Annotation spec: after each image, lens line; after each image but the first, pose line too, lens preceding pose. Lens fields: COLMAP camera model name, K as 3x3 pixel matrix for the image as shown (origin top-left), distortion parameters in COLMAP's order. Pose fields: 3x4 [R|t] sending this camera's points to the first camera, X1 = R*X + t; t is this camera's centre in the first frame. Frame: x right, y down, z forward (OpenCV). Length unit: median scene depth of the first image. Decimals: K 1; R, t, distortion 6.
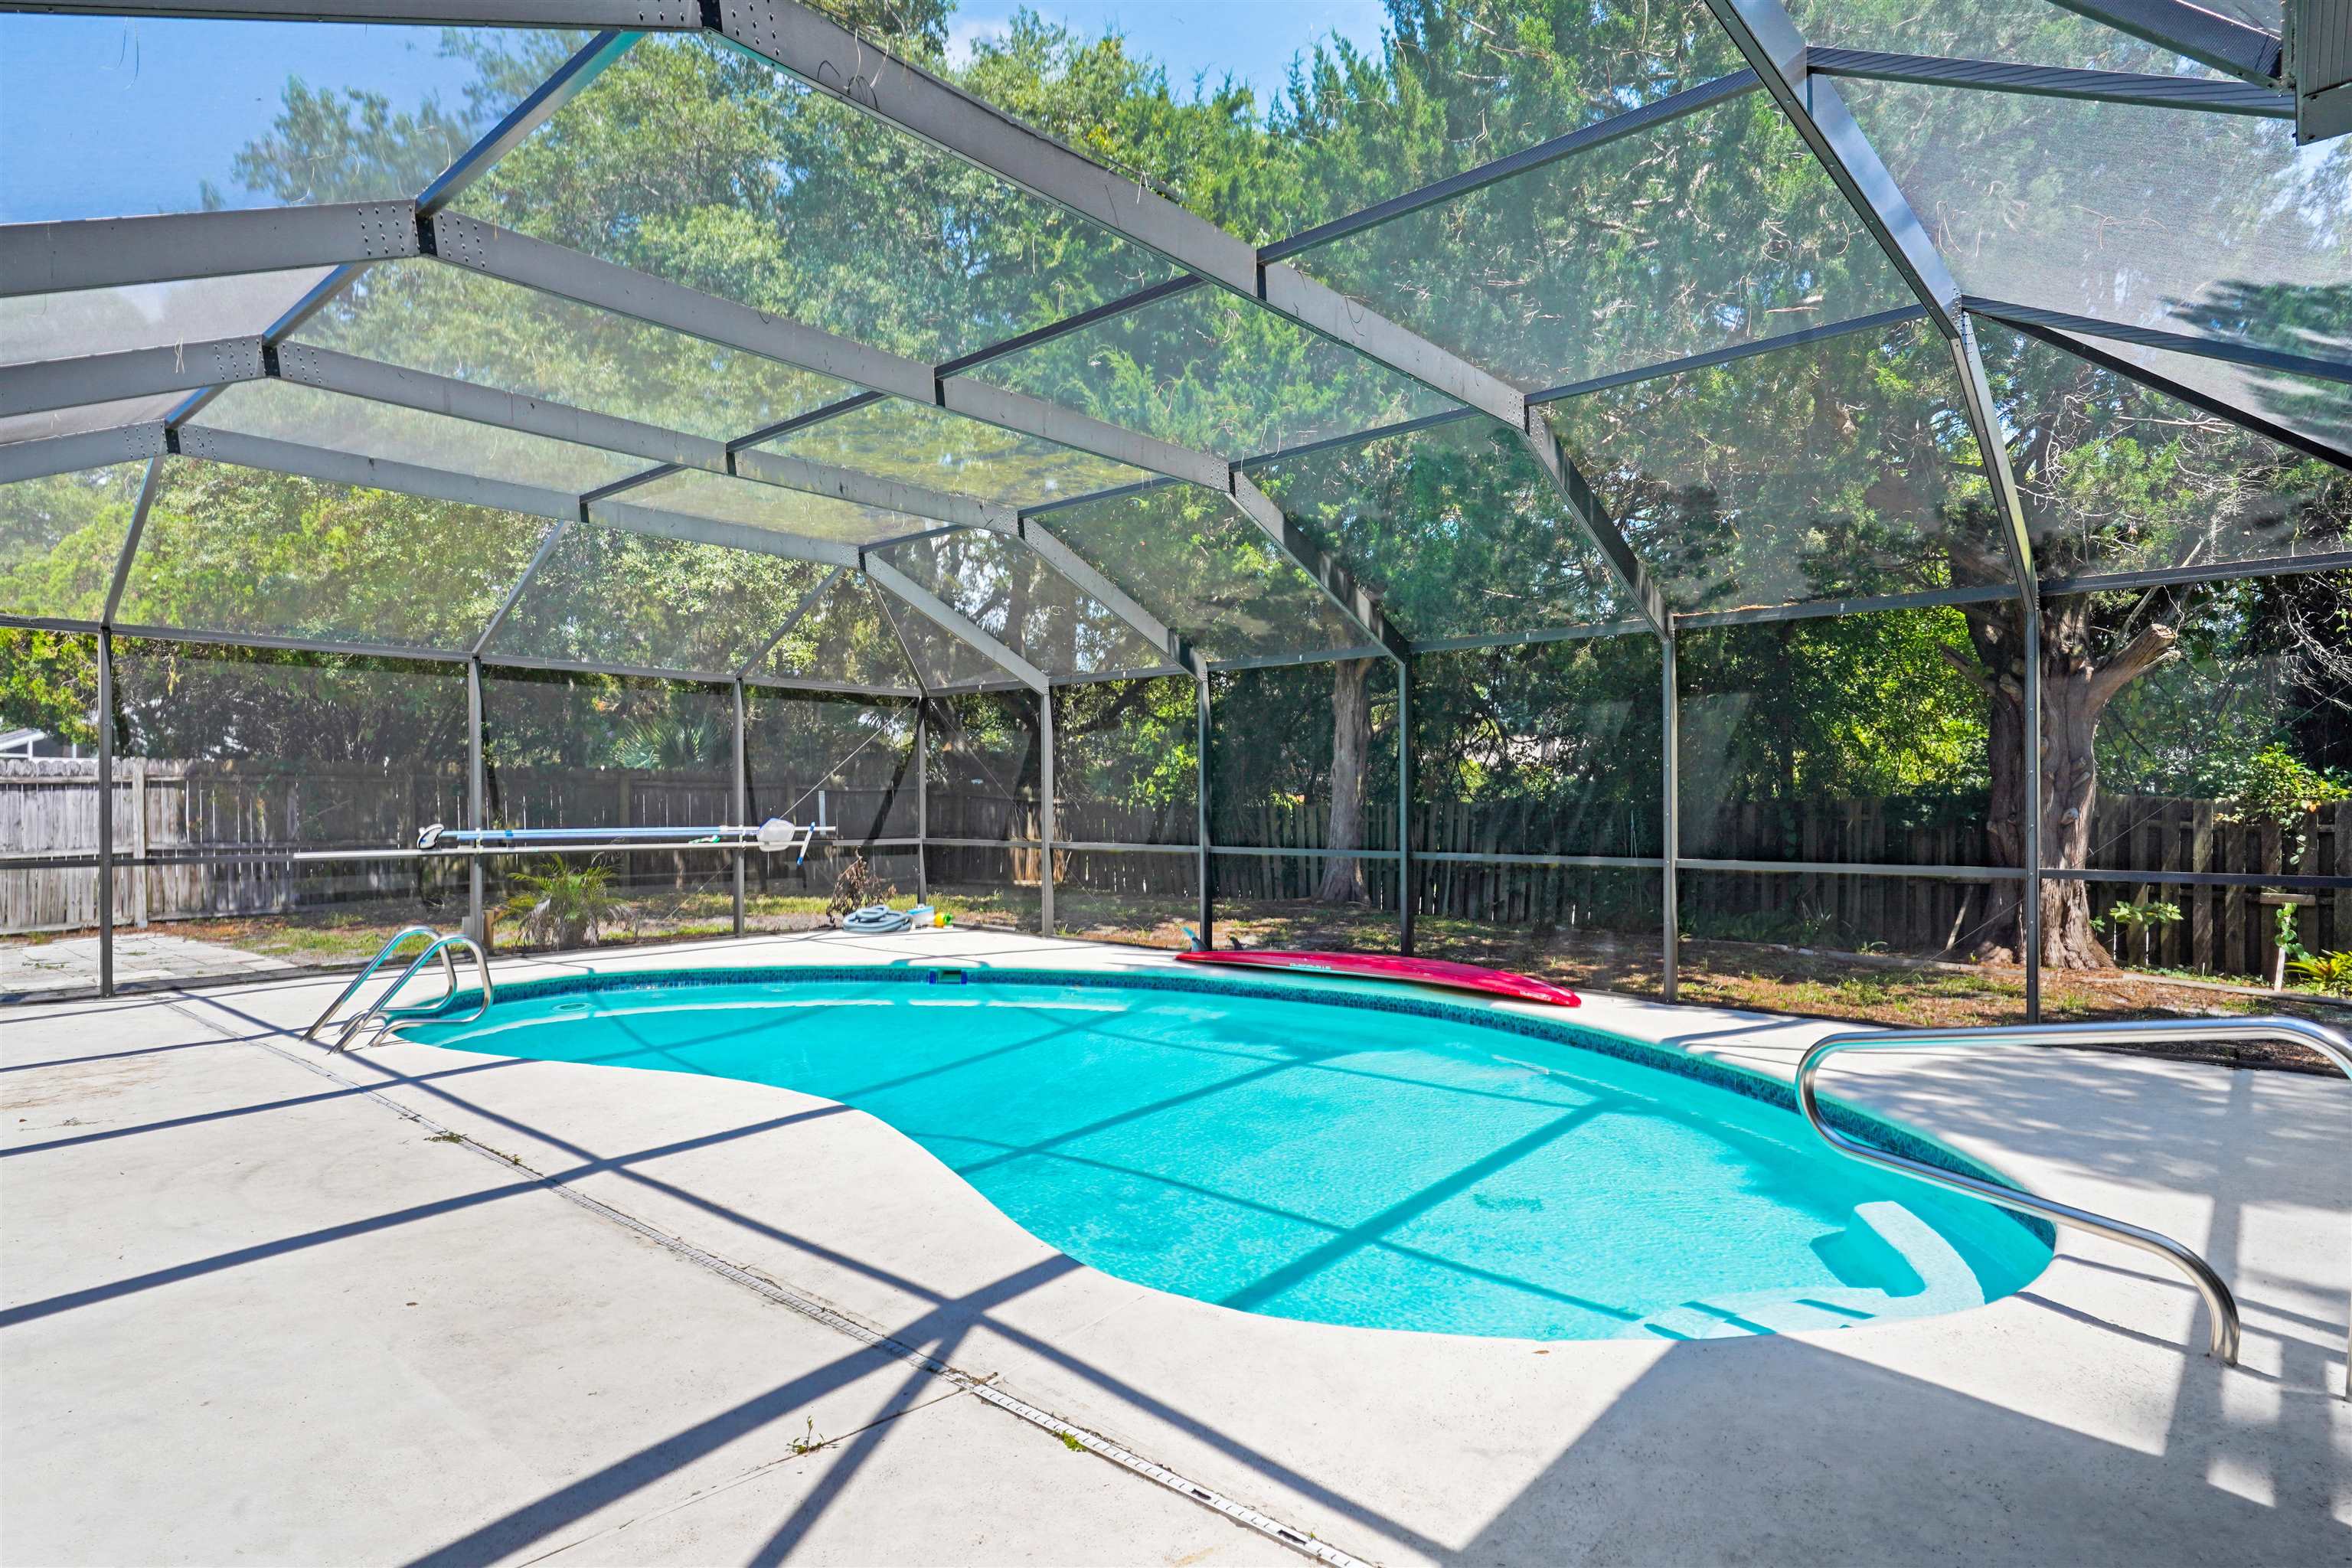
lens RADIAL K [[1266.5, 0, 1180.9], [0, 1266.5, 800.3], [0, 0, 1]] dist [0.008638, 0.000842]
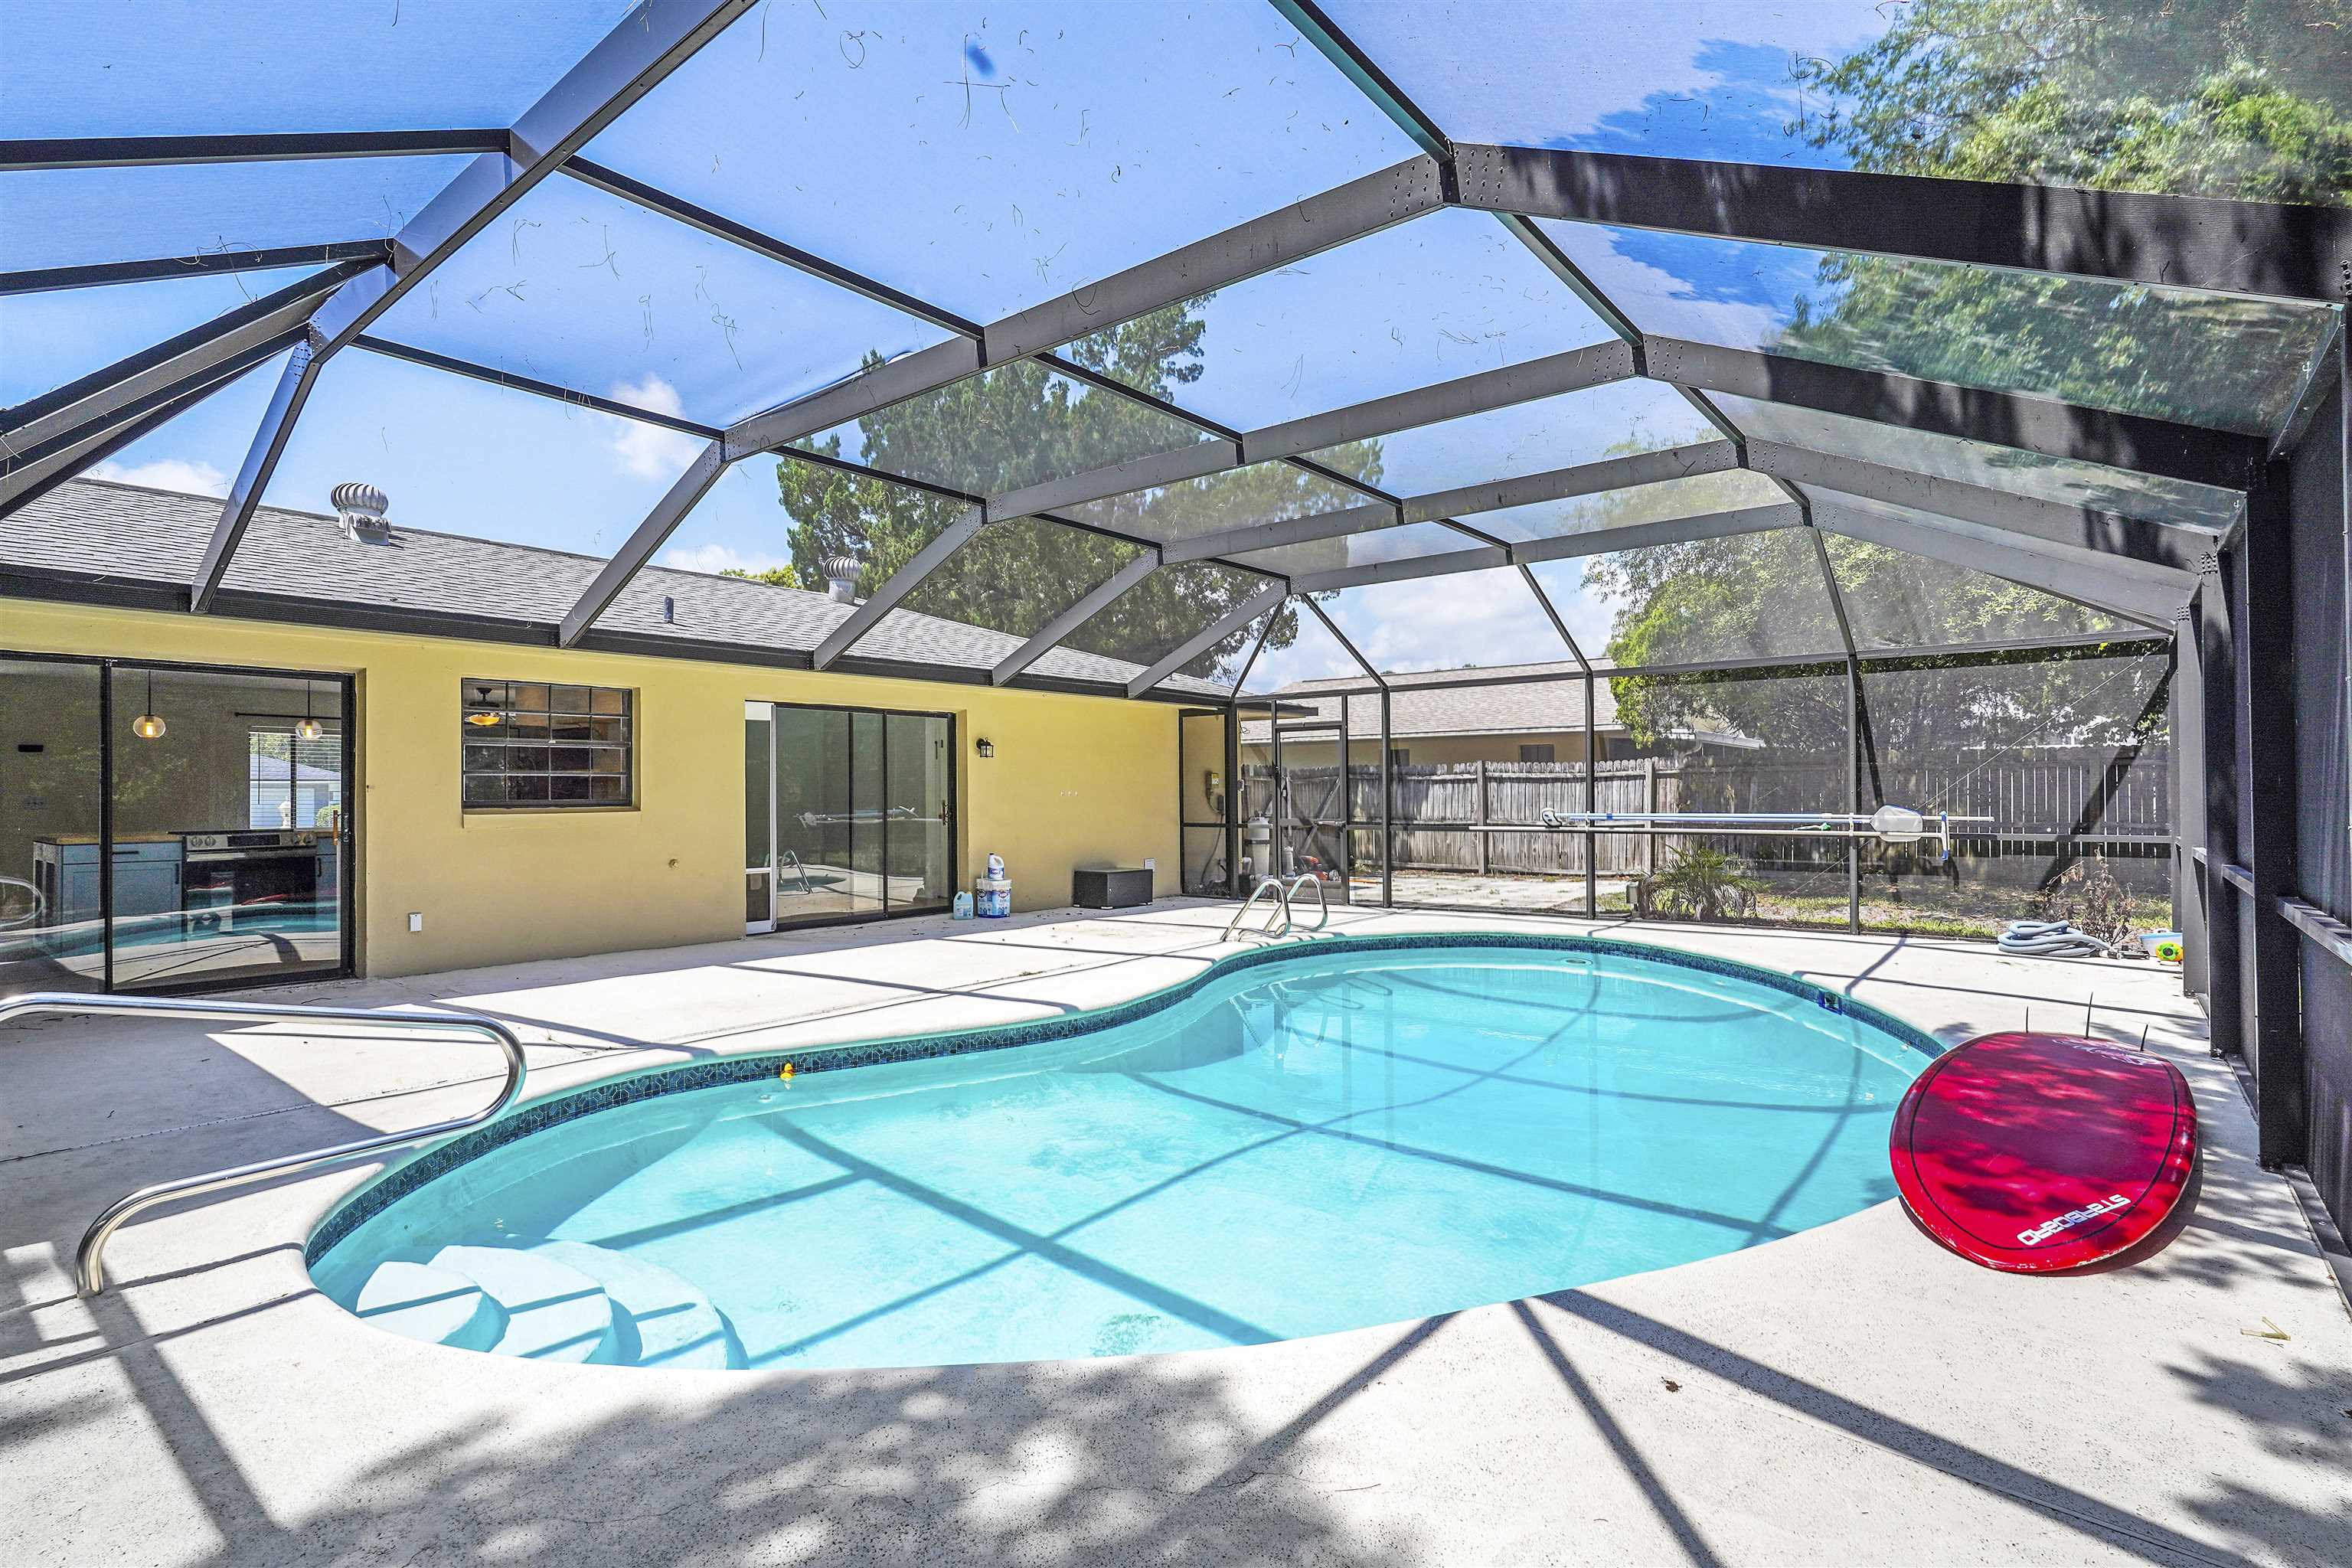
lens RADIAL K [[1139.0, 0, 1179.9], [0, 1139.0, 782.2], [0, 0, 1]] dist [-0.003795, -0.000208]
pose [[0.028499, -0.011902, -0.999523, 0.469223], [0.015437, 0.999815, -0.011465, -0.000350], [0.999475, -0.015103, 0.028678, 0.492103]]
